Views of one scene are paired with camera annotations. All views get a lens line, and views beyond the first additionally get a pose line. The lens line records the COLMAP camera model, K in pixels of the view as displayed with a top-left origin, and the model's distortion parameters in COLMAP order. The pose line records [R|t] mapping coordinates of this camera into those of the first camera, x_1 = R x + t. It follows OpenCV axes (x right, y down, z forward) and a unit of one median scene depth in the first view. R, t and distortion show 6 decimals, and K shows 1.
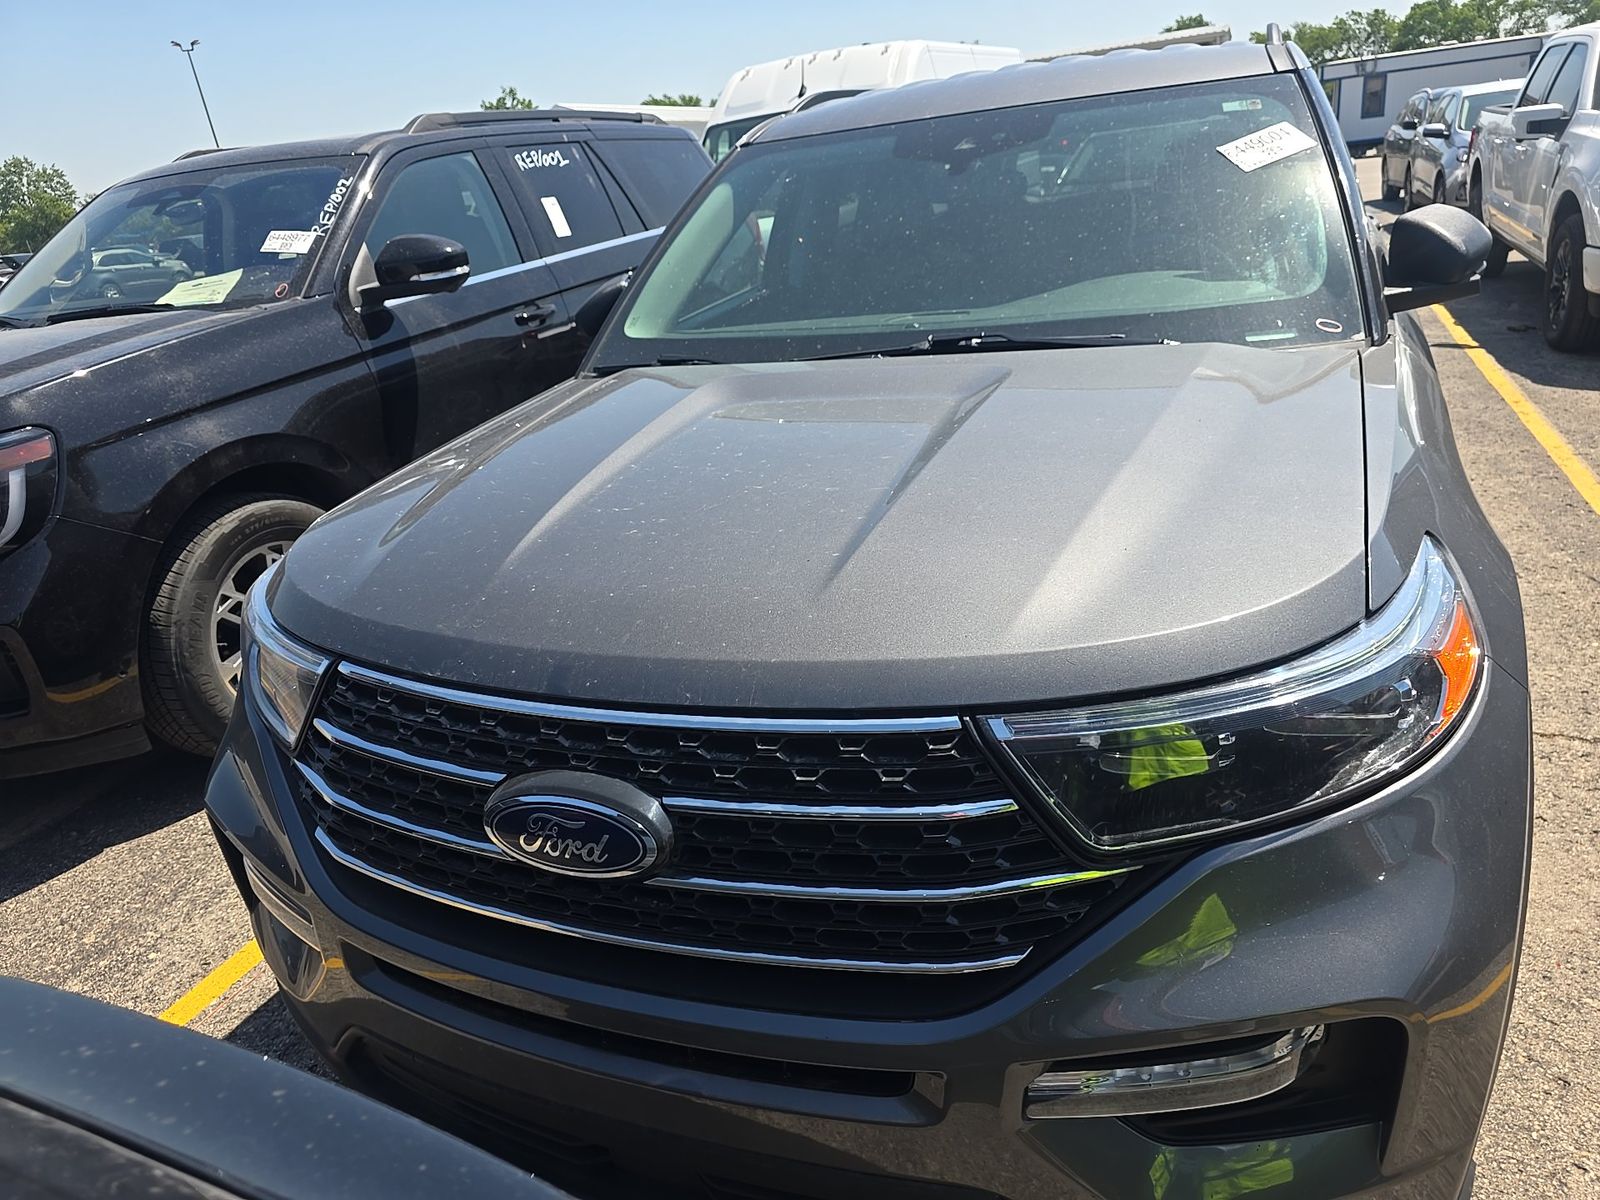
lens RADIAL K [[1109.1, 0, 800.0], [0, 1109.1, 600.0], [0, 0, 1]] dist [0.021446, 0.001354]
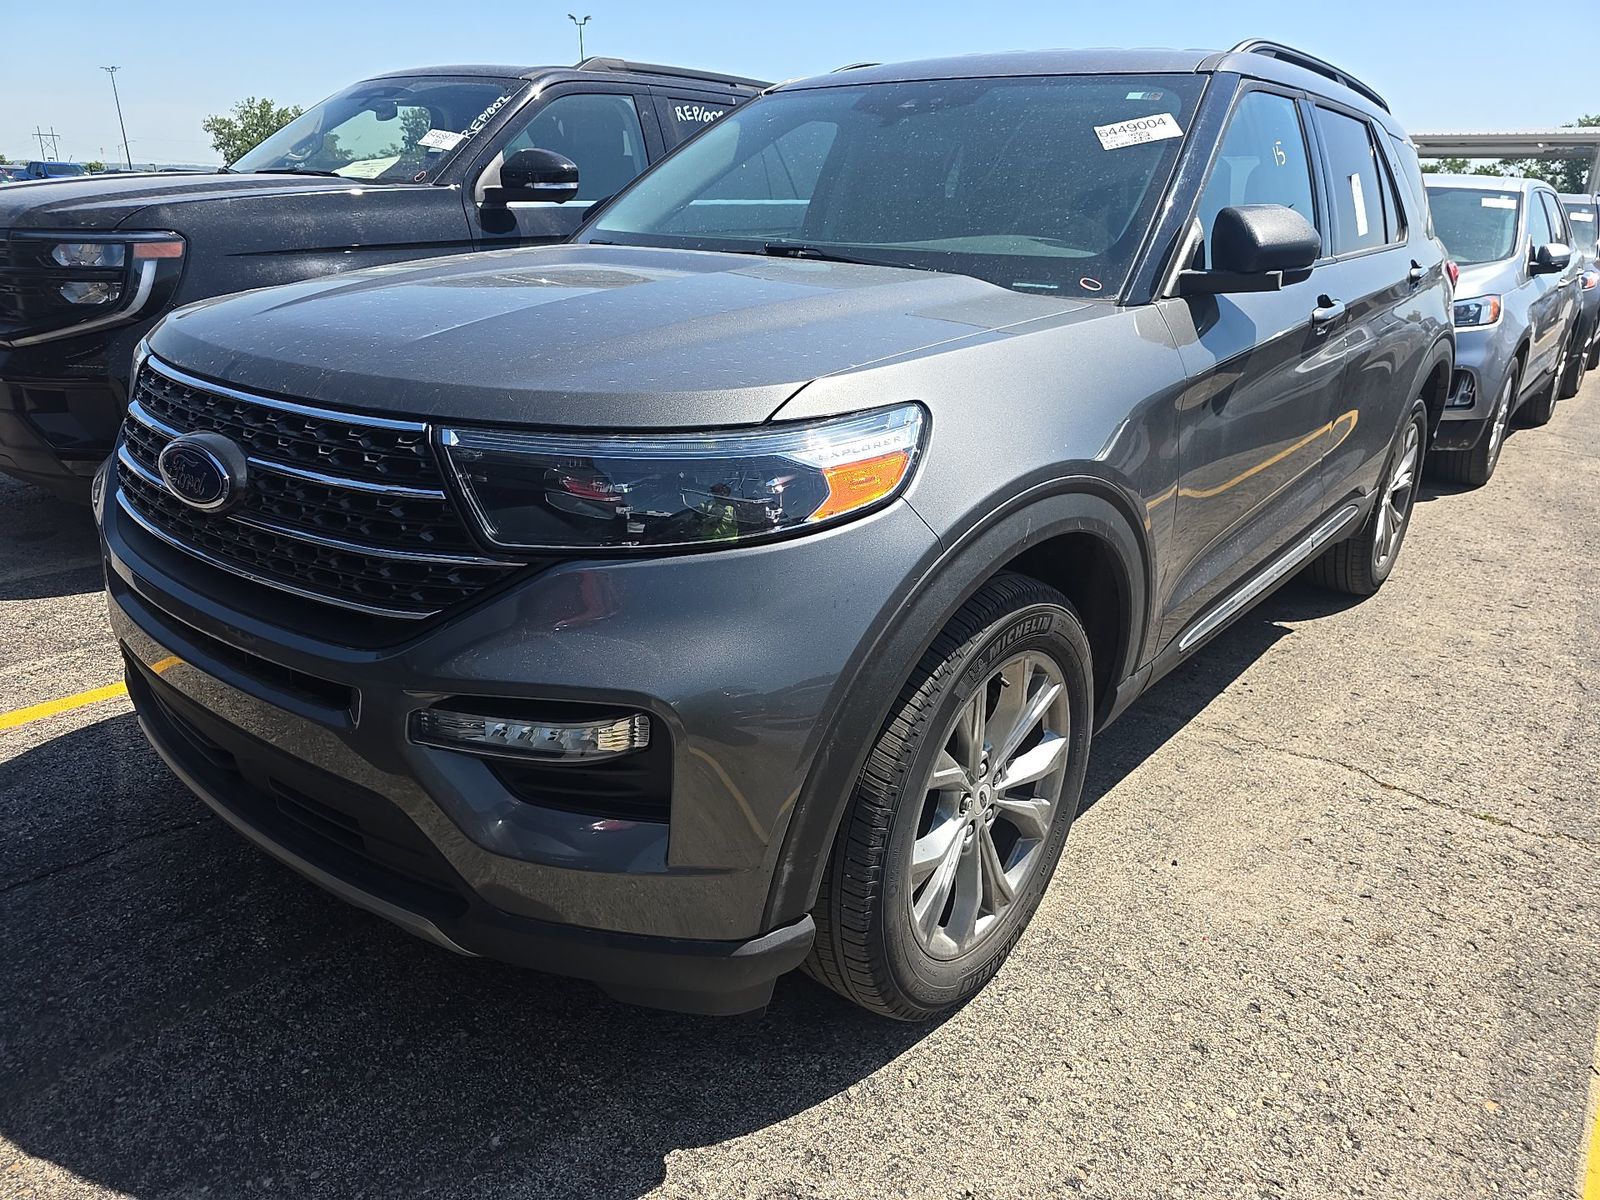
lens RADIAL K [[1109.1, 0, 800.0], [0, 1109.1, 600.0], [0, 0, 1]] dist [0.021446, 0.001354]
pose [[0.949999, 0.228750, -0.212543, 0.272125], [-0.233142, 0.972432, 0.004509, 0.061001], [0.207715, 0.045269, 0.977141, -0.054839]]
